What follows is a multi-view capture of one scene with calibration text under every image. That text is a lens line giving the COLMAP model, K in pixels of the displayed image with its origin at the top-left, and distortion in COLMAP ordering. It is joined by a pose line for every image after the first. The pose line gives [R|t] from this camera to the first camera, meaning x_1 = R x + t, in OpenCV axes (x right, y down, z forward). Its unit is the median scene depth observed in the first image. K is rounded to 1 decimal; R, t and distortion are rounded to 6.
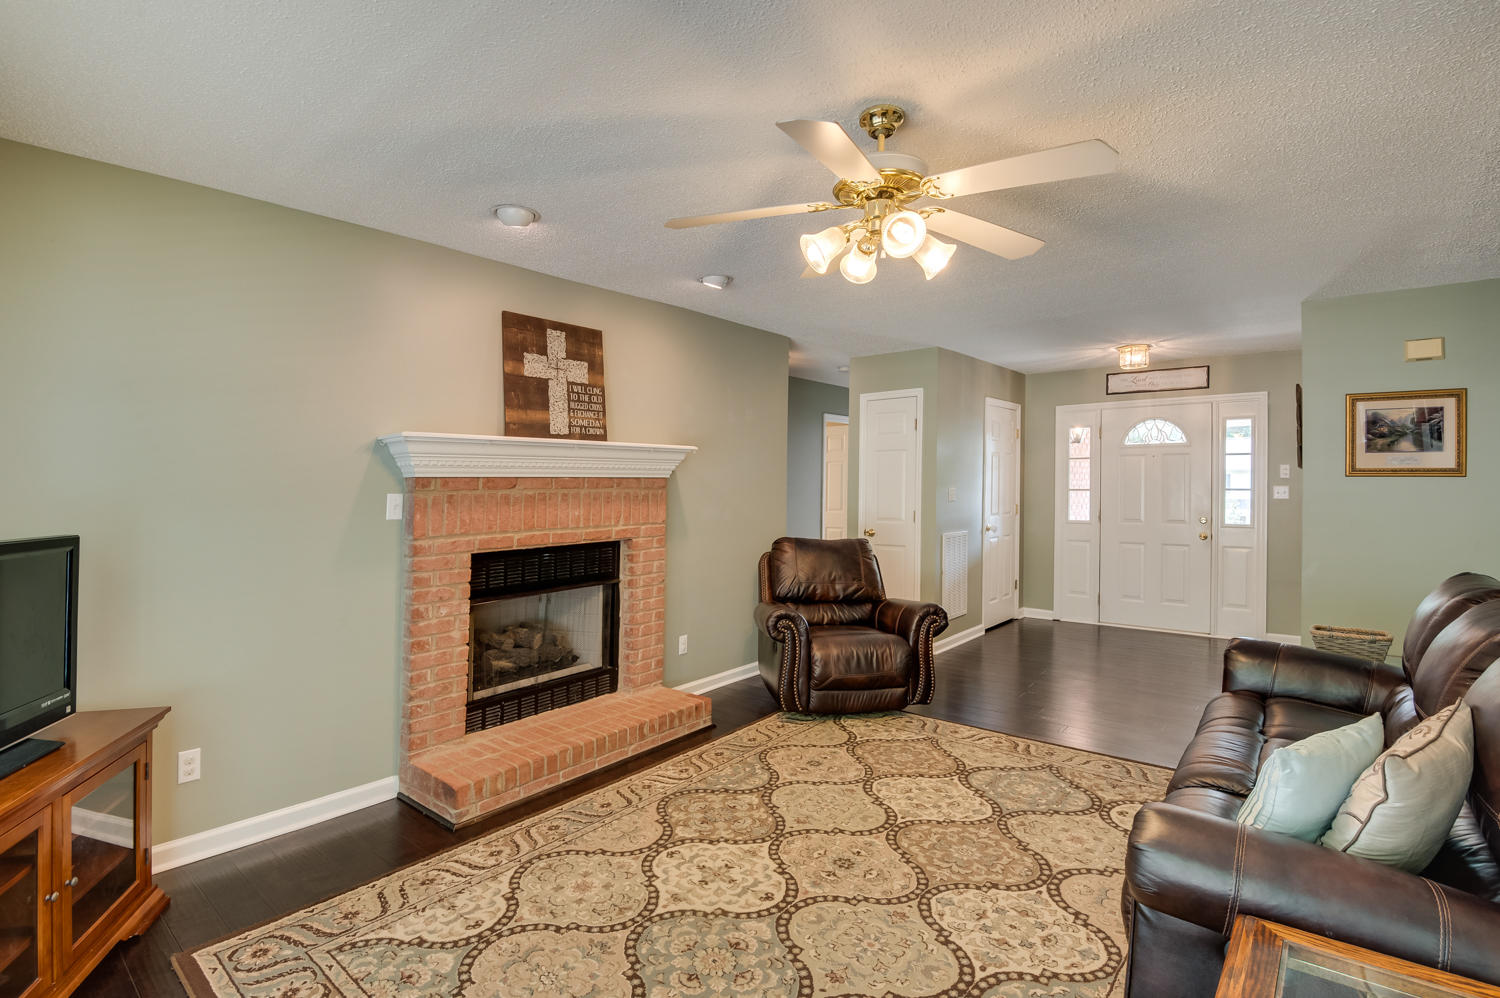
lens RADIAL K [[716.2, 0, 749.0], [0, 716.2, 467.5], [0, 0, 1]] dist [-0.017558, -0.011169]
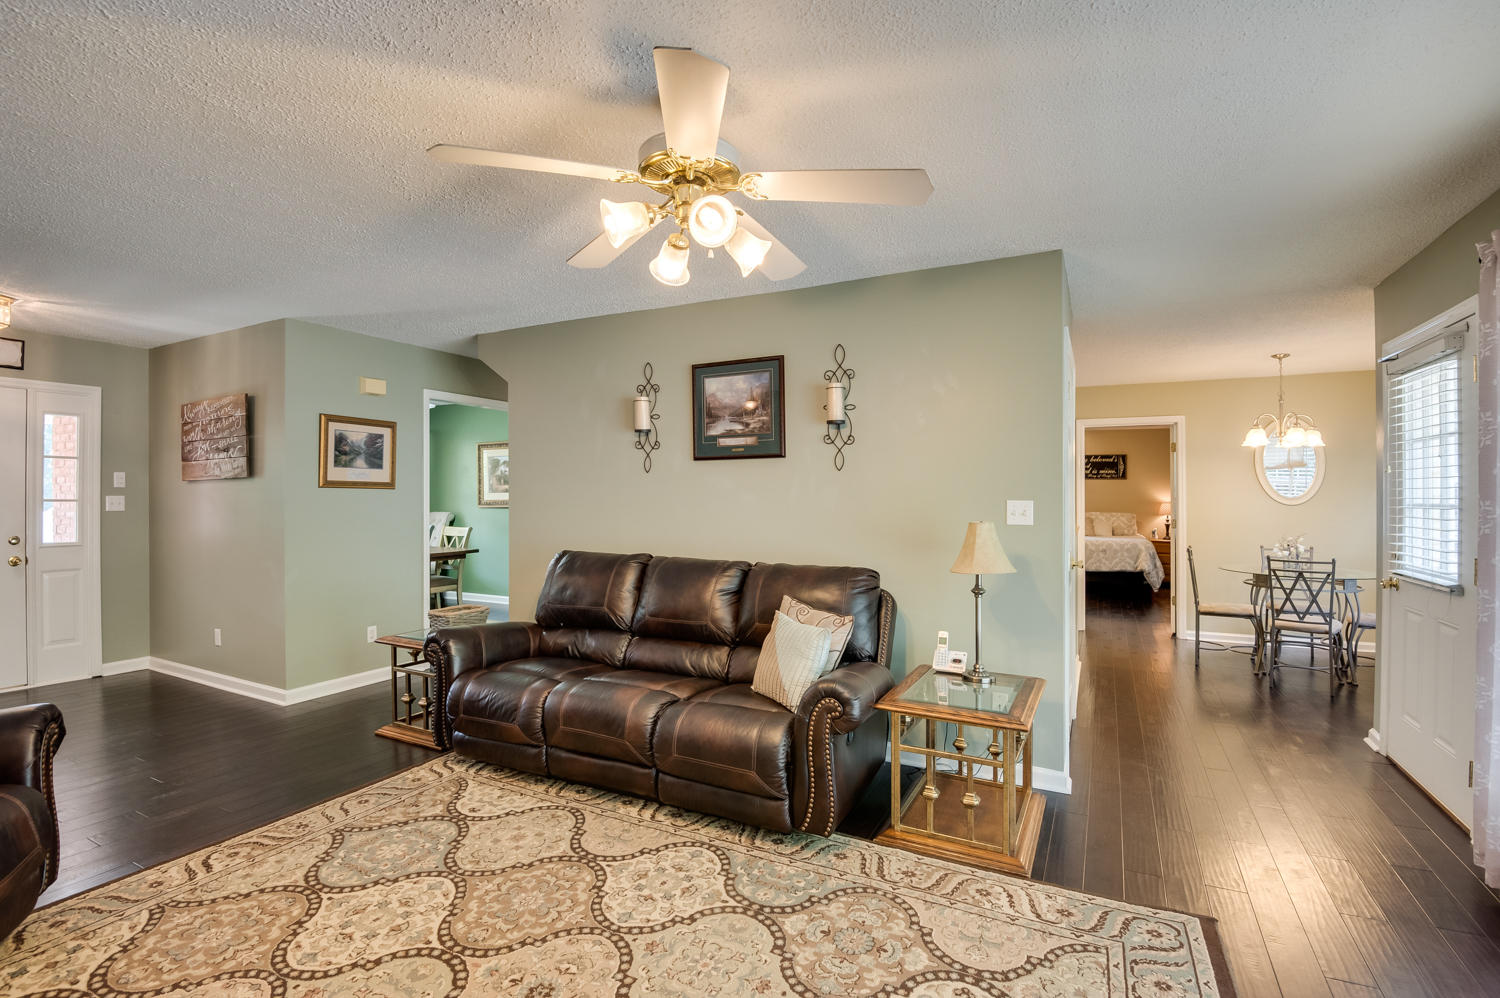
lens RADIAL K [[701.2, 0, 750.0], [0, 701.2, 499.0], [0, 0, 1]] dist [-0.019341, -0.010118]
pose [[-0.232688, -0.000624, 0.972551, -0.475333], [-0.024234, 0.999693, -0.005156, 0.025565], [-0.972249, -0.024769, -0.232632, 0.733305]]
